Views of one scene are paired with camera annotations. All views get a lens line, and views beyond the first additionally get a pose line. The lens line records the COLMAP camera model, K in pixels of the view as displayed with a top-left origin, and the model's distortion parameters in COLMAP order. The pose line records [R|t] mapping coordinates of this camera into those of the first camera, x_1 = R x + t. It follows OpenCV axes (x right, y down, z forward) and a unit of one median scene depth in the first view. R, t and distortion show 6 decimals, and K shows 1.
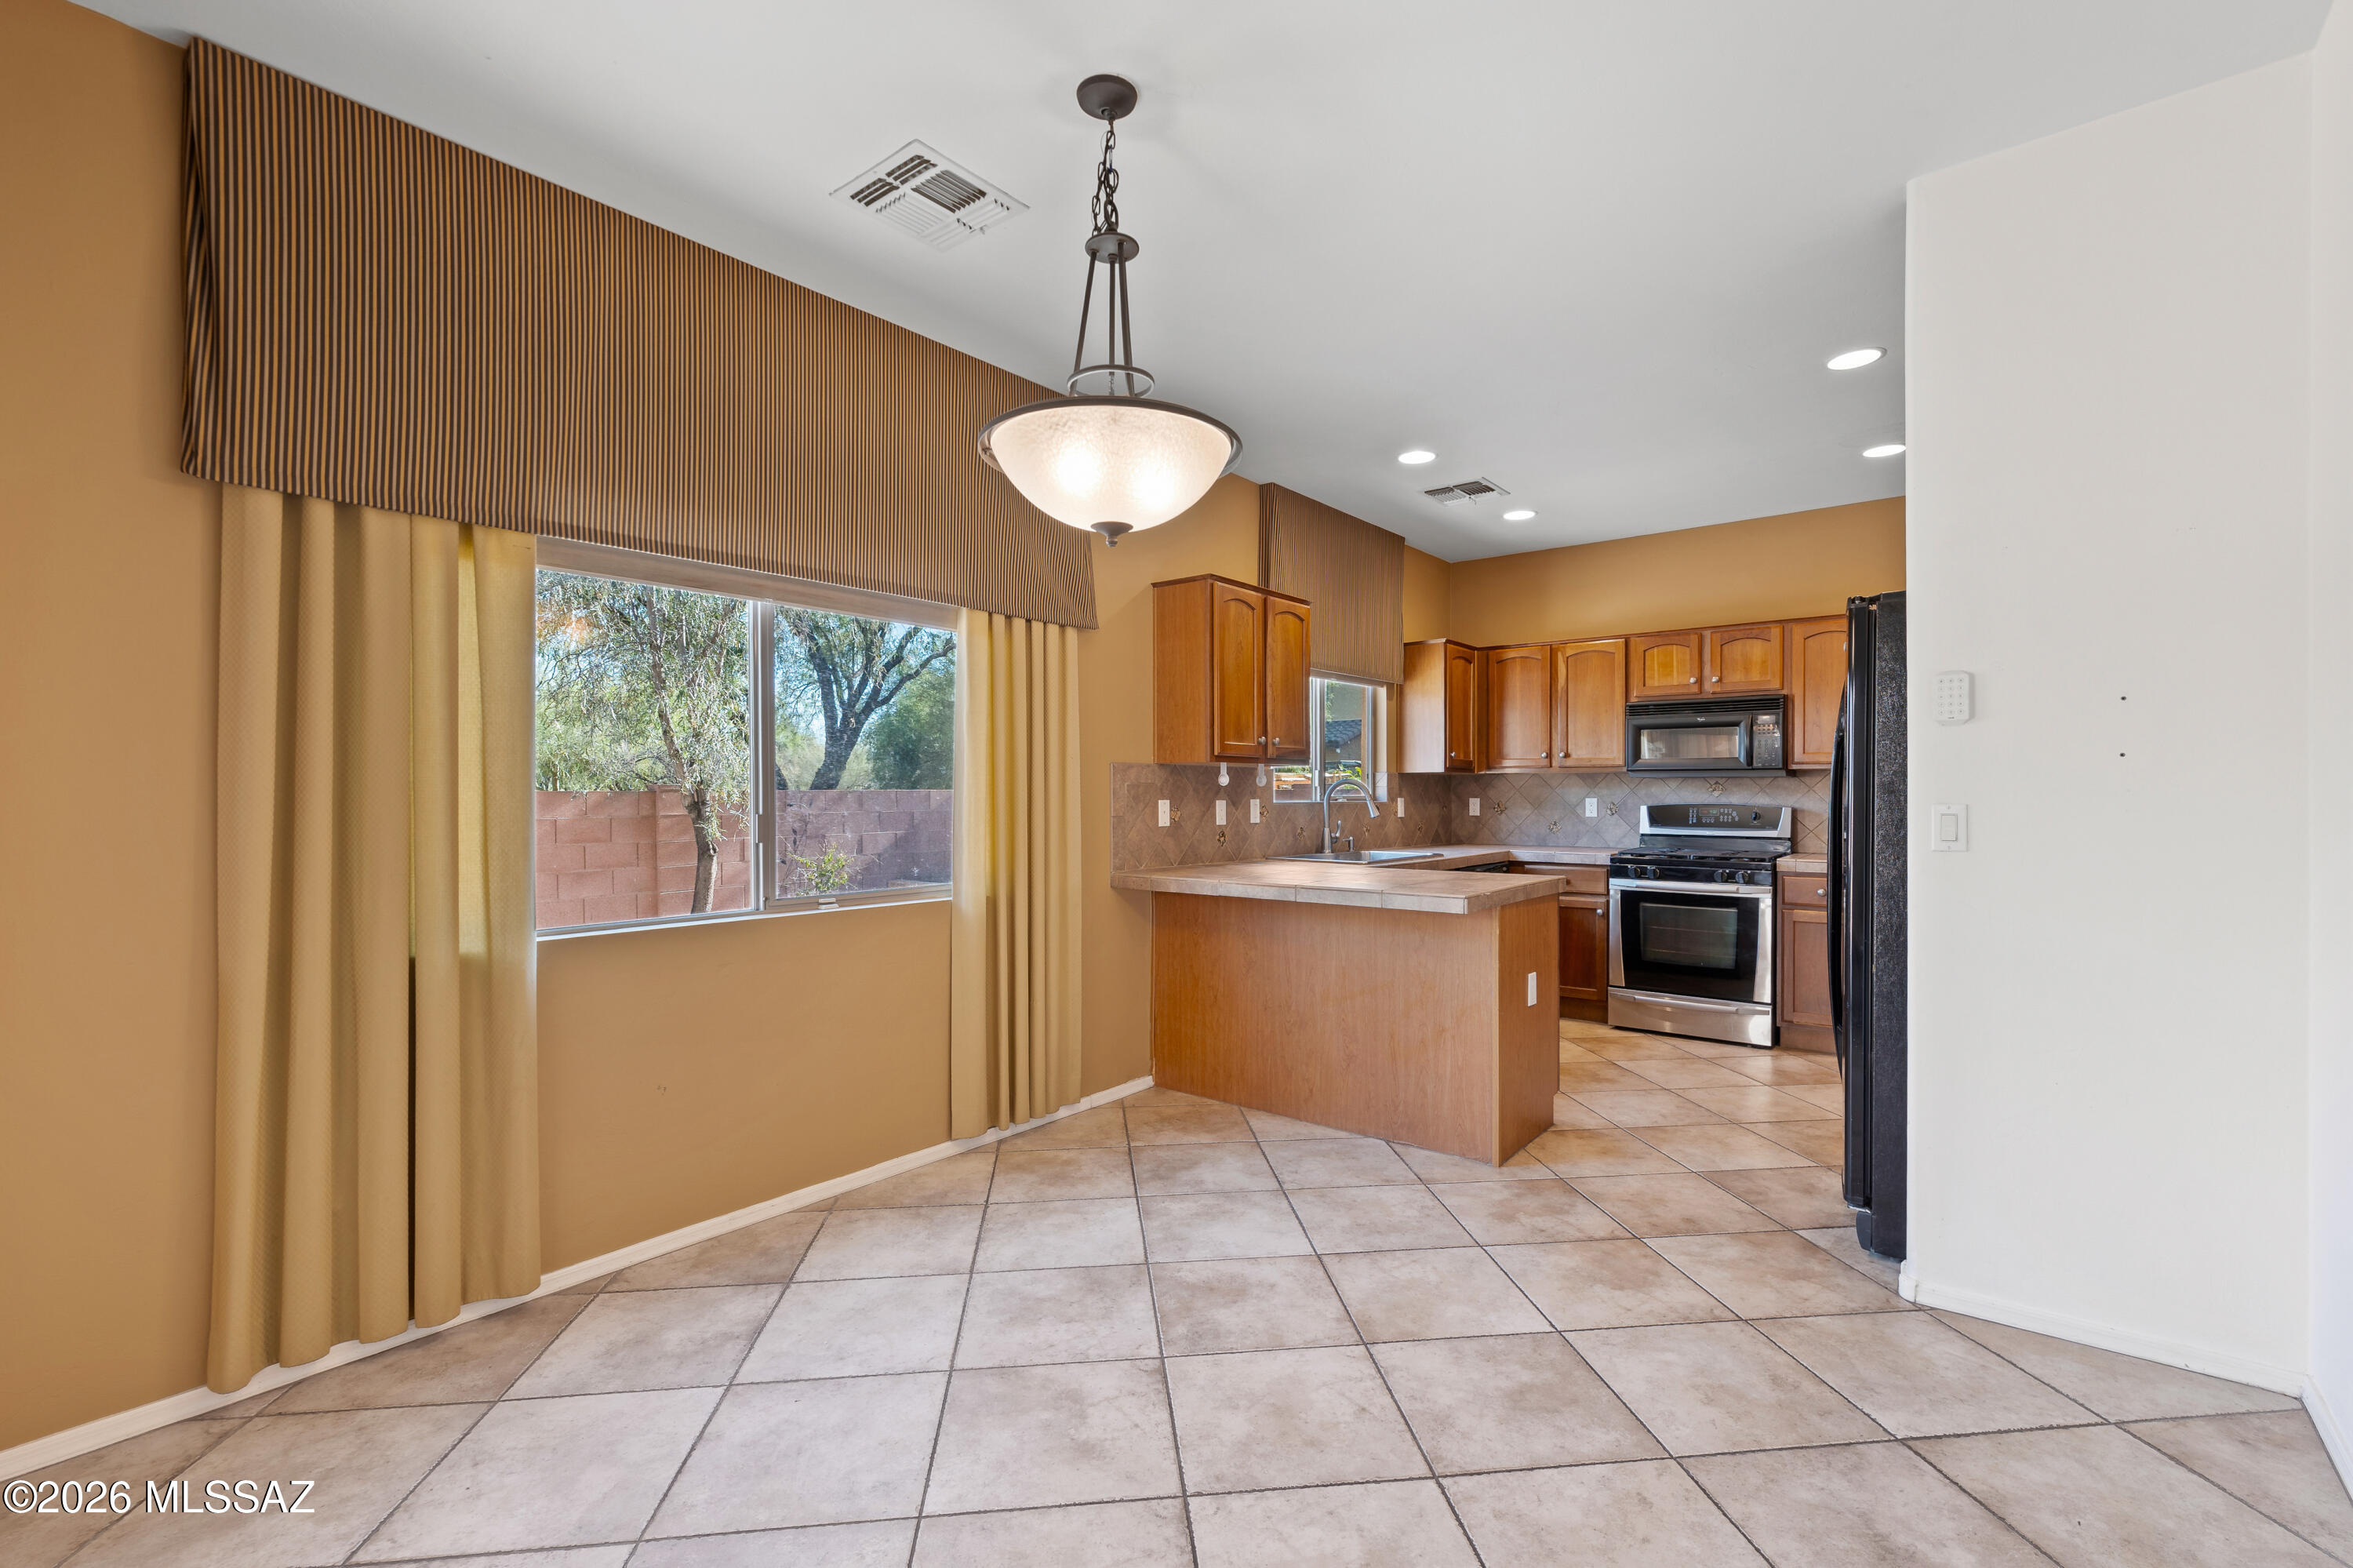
lens RADIAL K [[1047.1, 0, 1158.8], [0, 1047.1, 806.5], [0, 0, 1]] dist [0.001640, -0.000024]
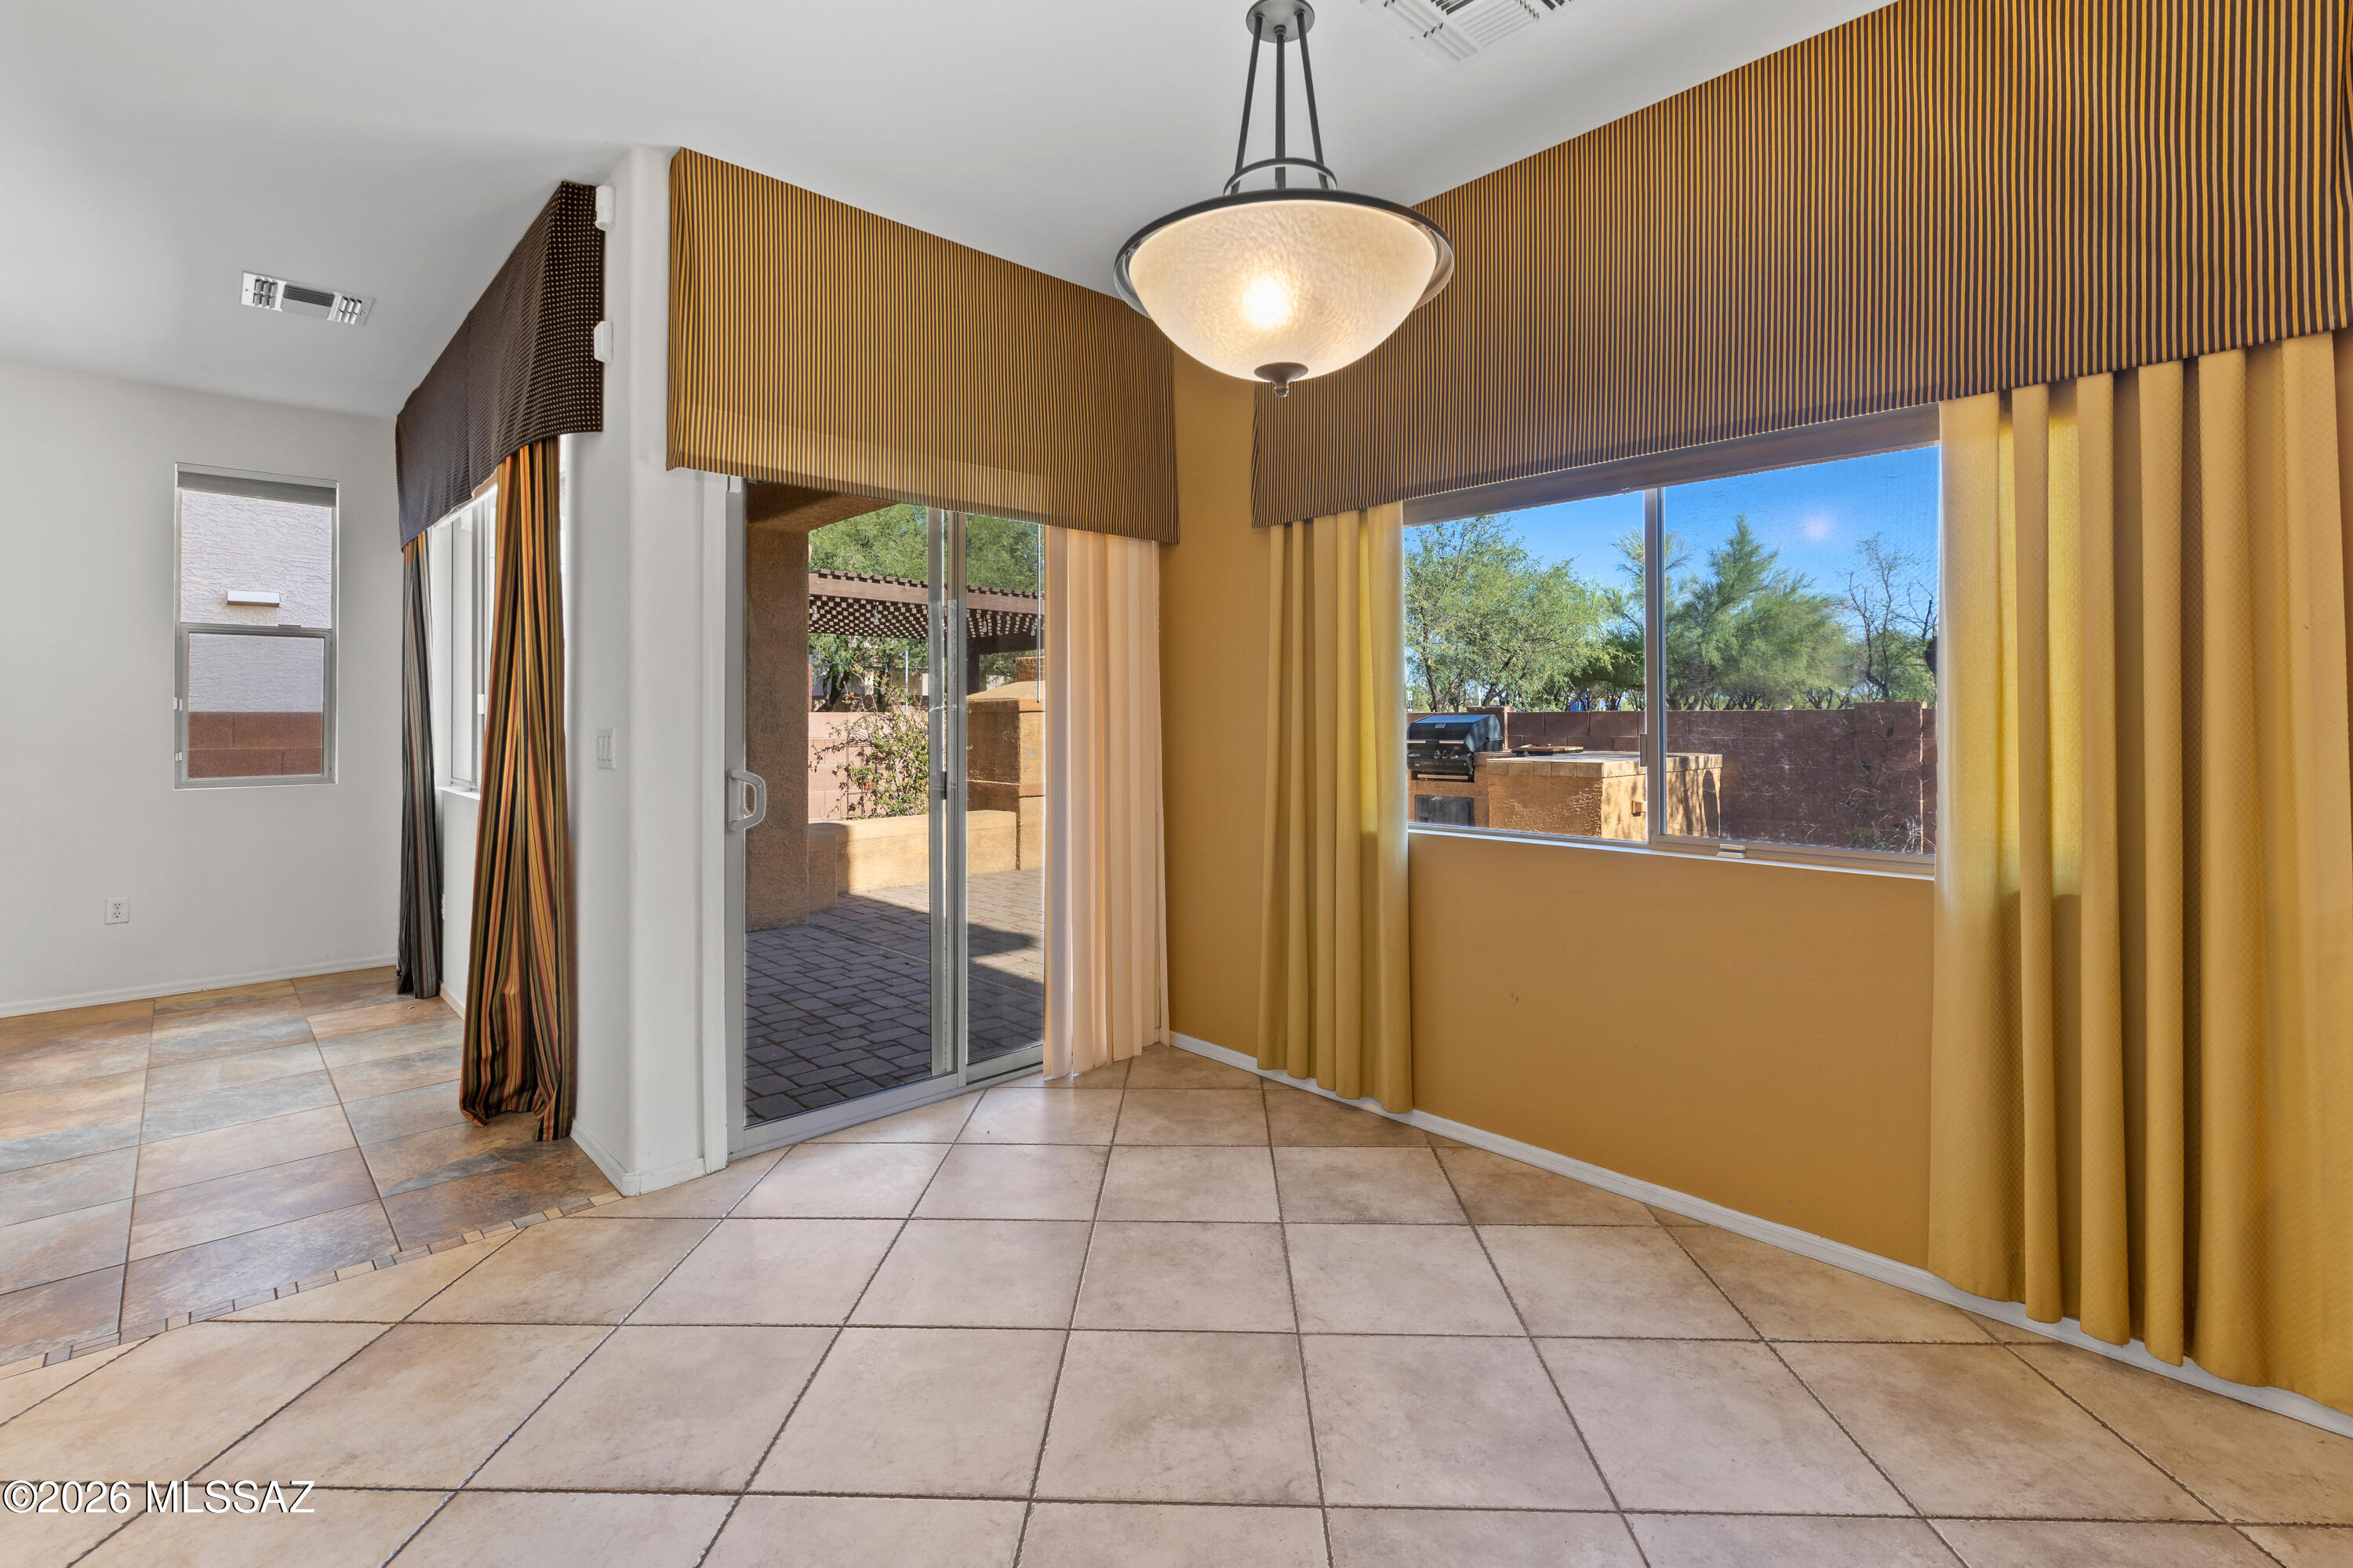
lens RADIAL K [[1047.1, 0, 1179.3], [0, 1047.1, 721.3], [0, 0, 1]] dist [0.001640, -0.000024]
pose [[-0.140717, 0.014758, -0.989940, 0.511117], [0.008797, 0.999868, 0.013656, -0.016446], [0.990011, -0.006787, -0.140828, 0.715331]]
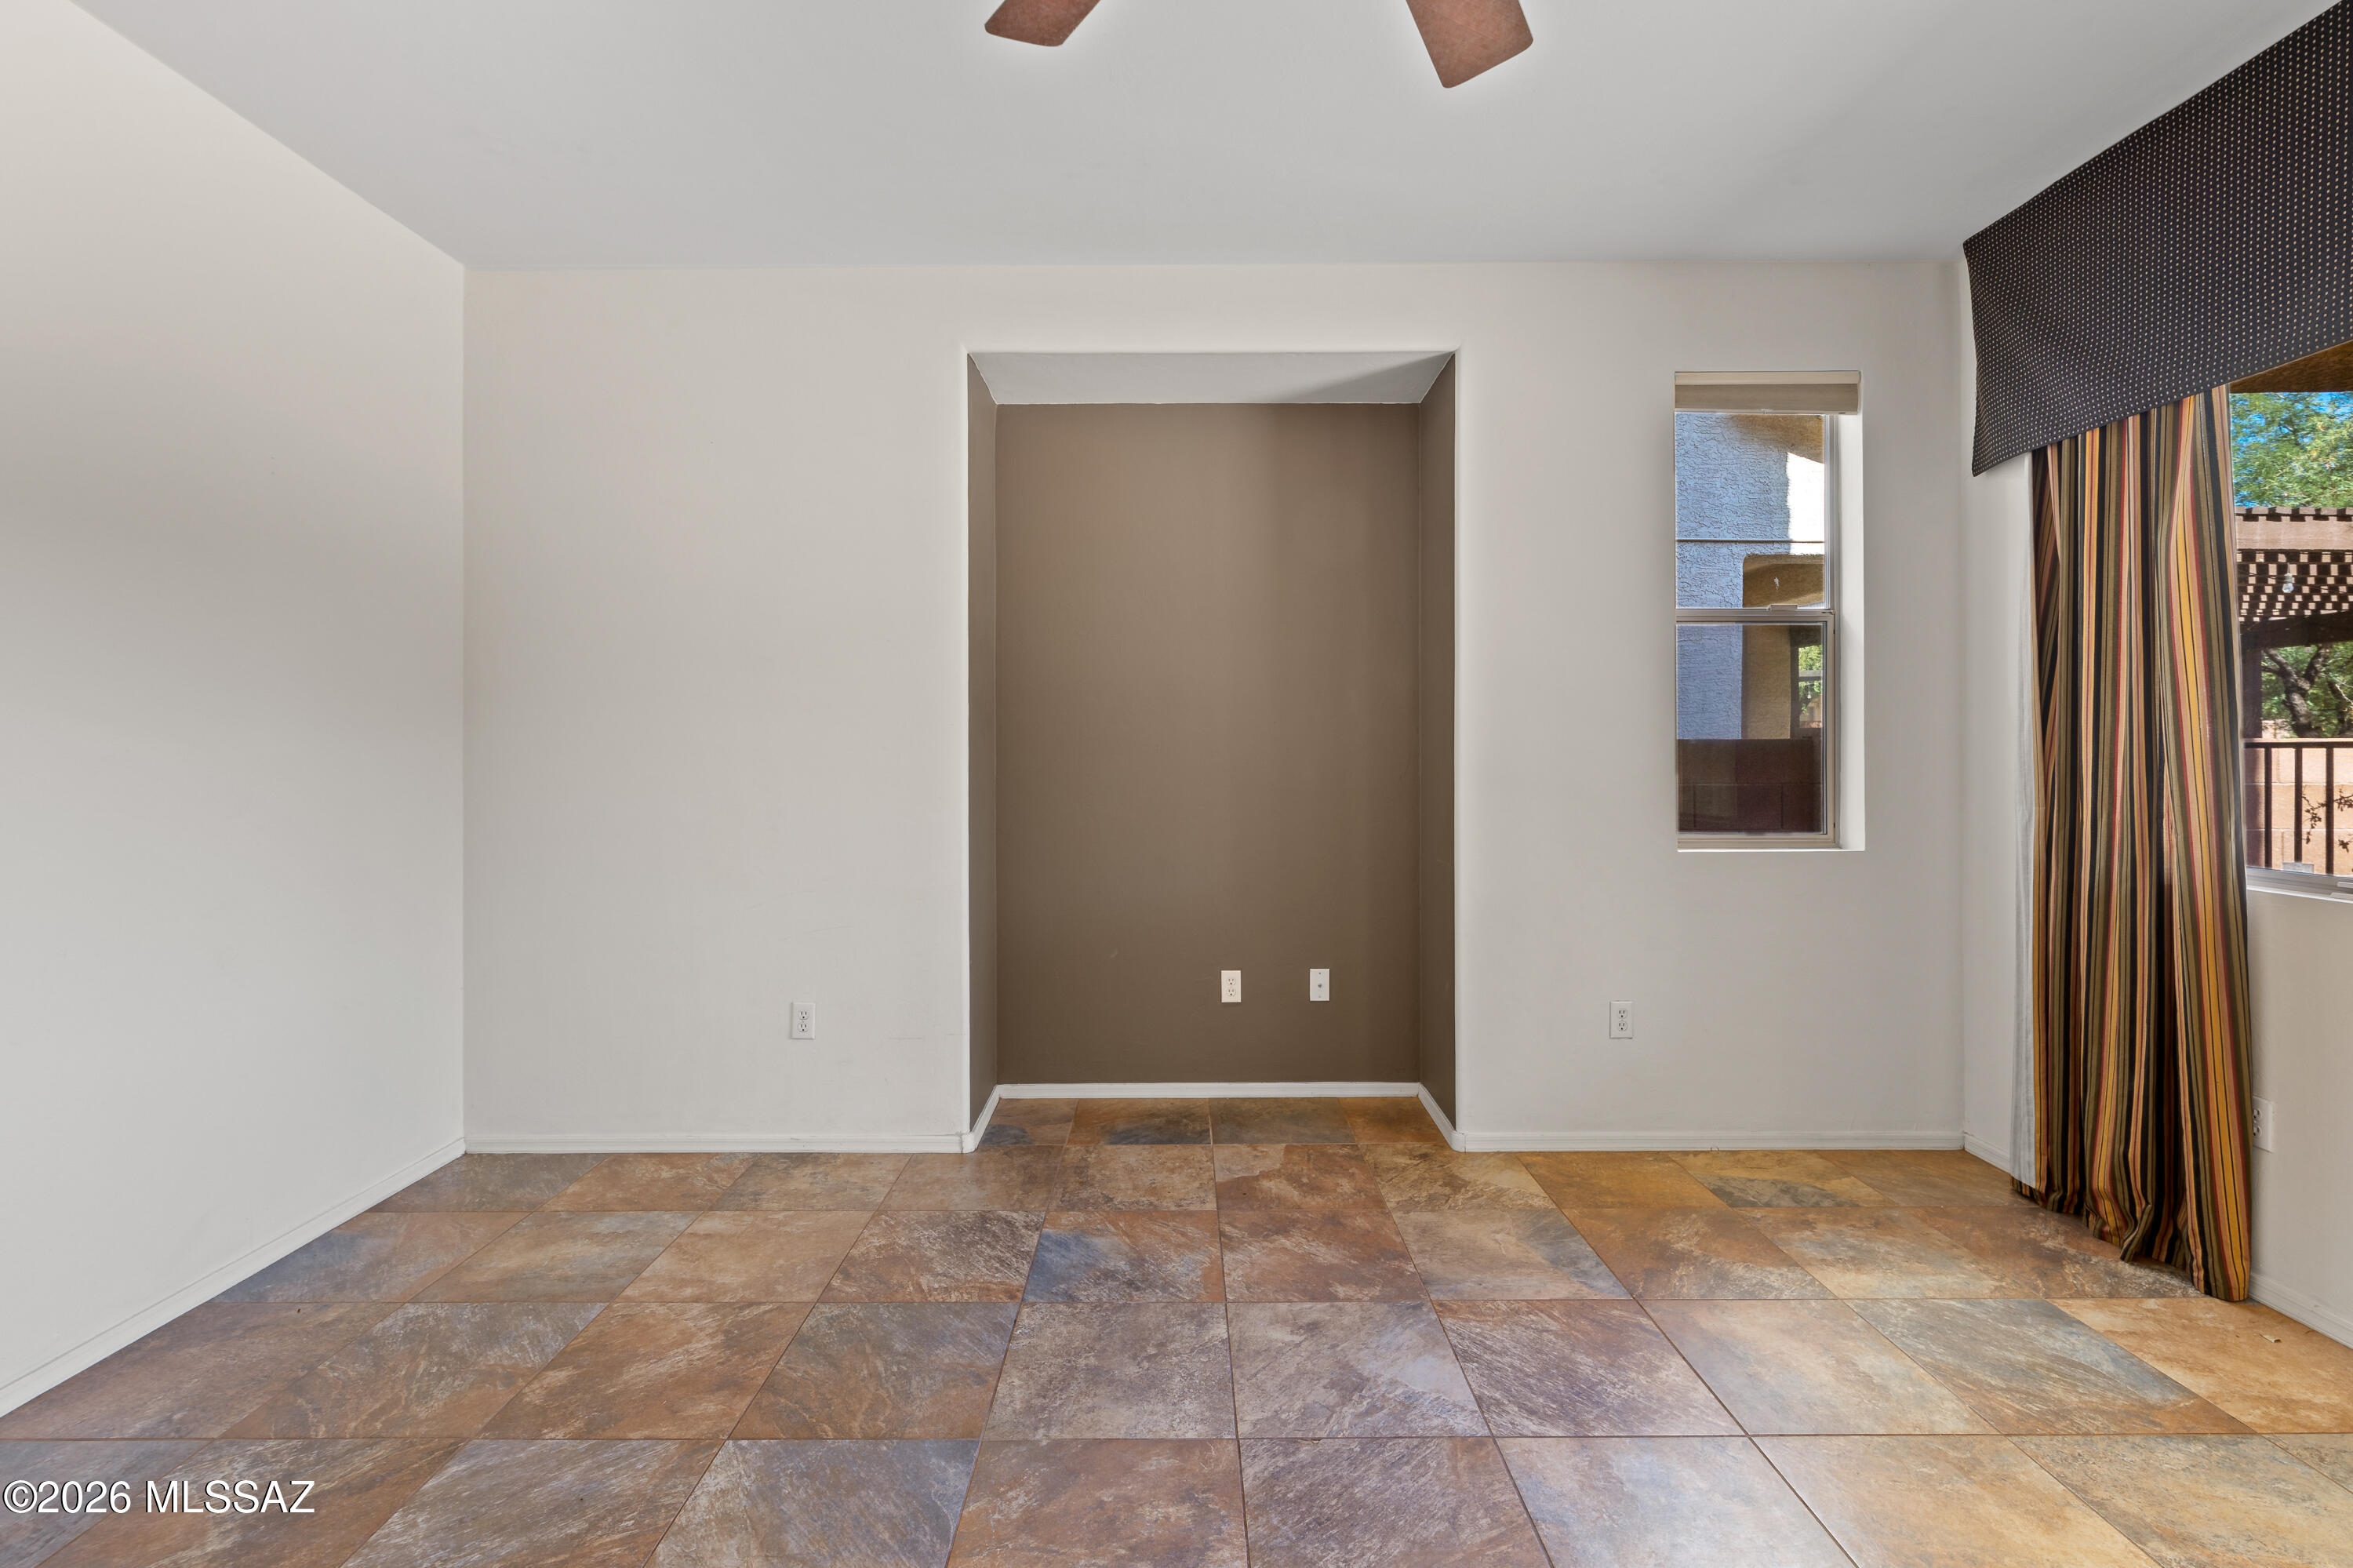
lens RADIAL K [[1047.1, 0, 1162.8], [0, 1047.1, 737.9], [0, 0, 1]] dist [0.001640, -0.000024]
pose [[-0.788860, 0.007666, -0.614525, 0.260236], [0.013254, 0.999902, -0.004540, -0.022109], [0.614430, -0.011726, -0.788884, -0.396290]]
